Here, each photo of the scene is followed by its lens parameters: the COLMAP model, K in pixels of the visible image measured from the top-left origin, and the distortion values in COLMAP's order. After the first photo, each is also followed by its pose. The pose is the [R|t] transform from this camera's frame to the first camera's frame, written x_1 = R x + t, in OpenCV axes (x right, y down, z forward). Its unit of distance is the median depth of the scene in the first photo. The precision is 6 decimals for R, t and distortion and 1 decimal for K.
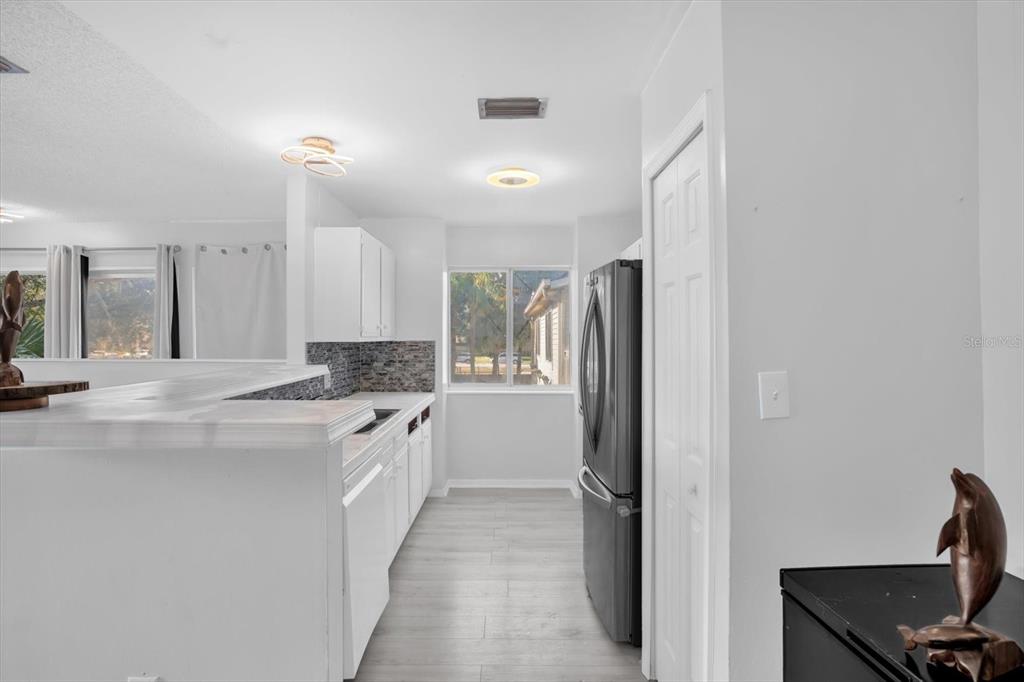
lens RADIAL K [[493.3, 0, 508.4], [0, 493.3, 344.5], [0, 0, 1]] dist [-0.038500, 0.017267]
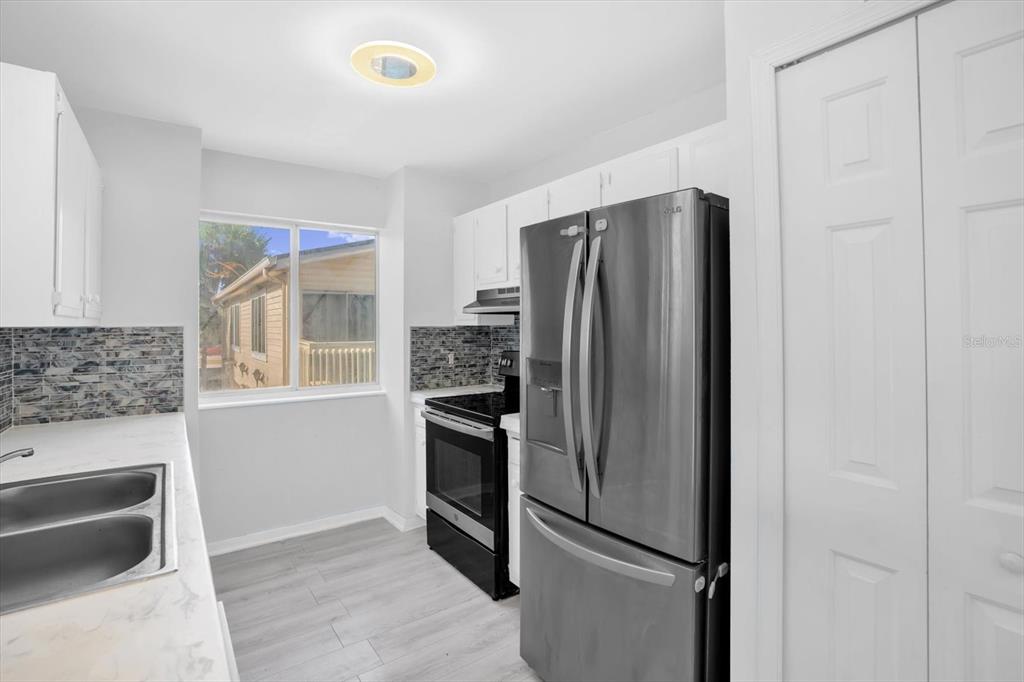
lens RADIAL K [[493.3, 0, 538.0], [0, 493.3, 318.8], [0, 0, 1]] dist [-0.038500, 0.017267]
pose [[0.822855, 0.001300, 0.568250, -0.131707], [0.013450, 0.999673, -0.021764, 0.002252], [-0.568092, 0.025552, 0.822568, 0.262773]]
